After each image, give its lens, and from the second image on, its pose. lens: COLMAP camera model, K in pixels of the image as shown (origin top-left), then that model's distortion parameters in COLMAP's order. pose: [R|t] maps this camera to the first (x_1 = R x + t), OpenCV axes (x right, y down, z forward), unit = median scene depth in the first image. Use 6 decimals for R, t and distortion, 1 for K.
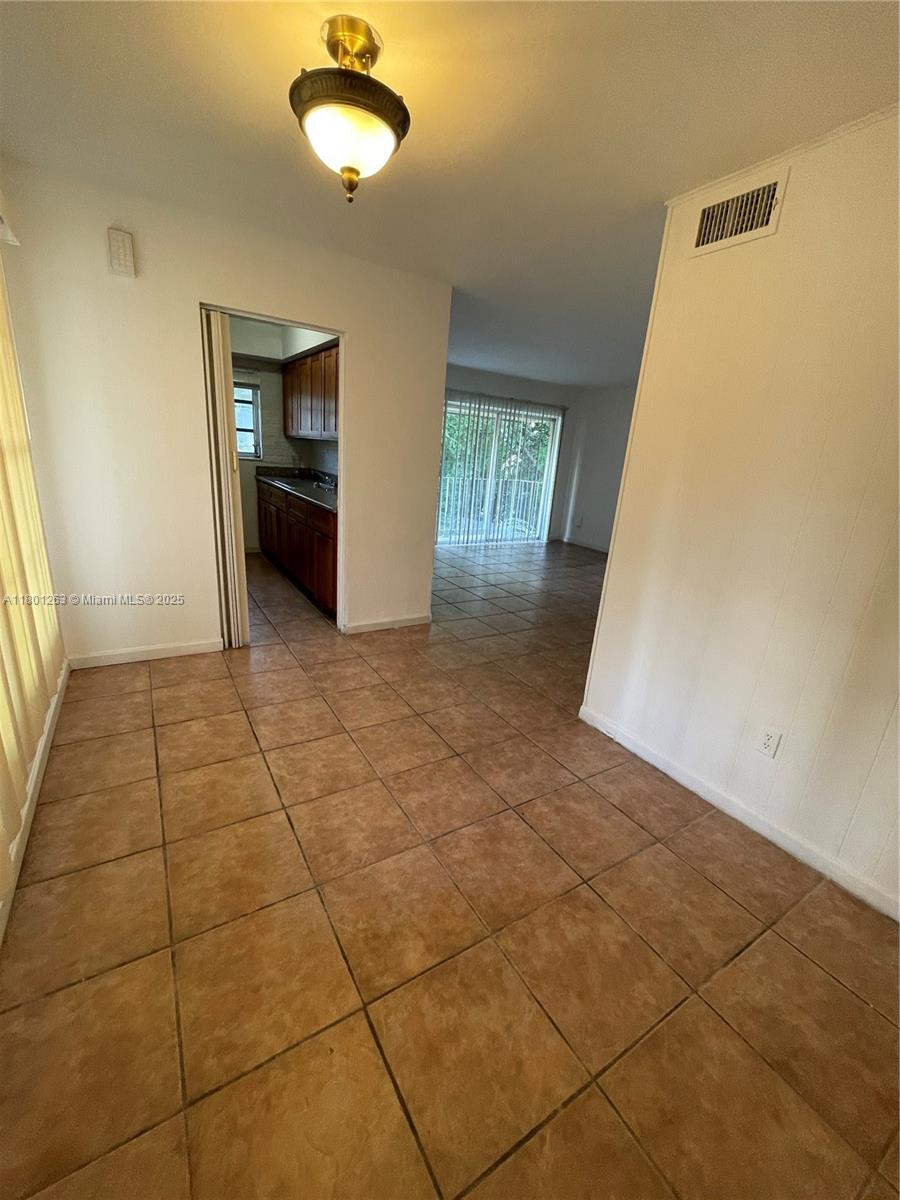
lens RADIAL K [[487.5, 0, 444.1], [0, 487.5, 599.4], [0, 0, 1]] dist [-0.001294, 0.000288]
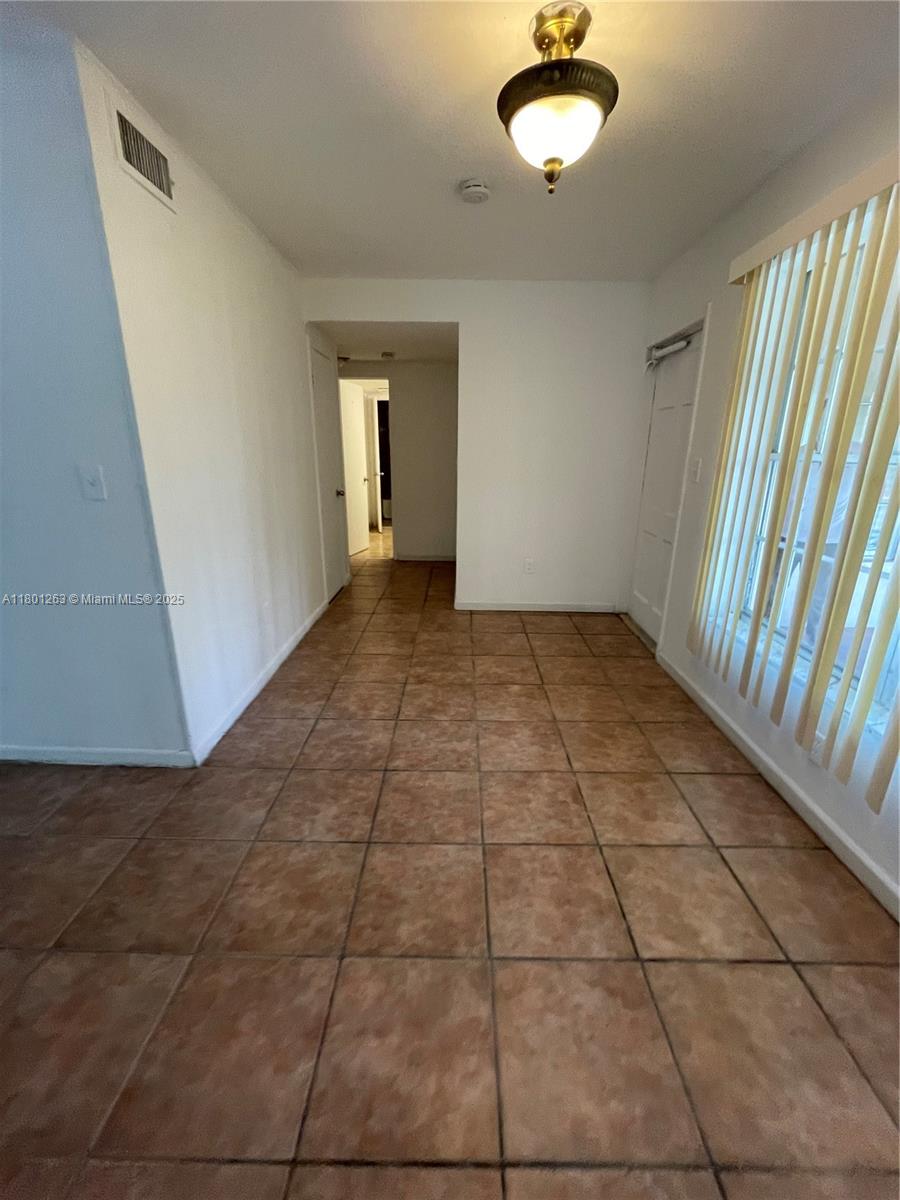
lens RADIAL K [[487.5, 0, 455.4], [0, 487.5, 597.4], [0, 0, 1]] dist [-0.001294, 0.000288]
pose [[-0.846845, -0.235371, 0.476921, -0.462380], [0.082646, 0.827605, 0.555193, -0.464608], [-0.525379, 0.509578, -0.681401, 1.463995]]
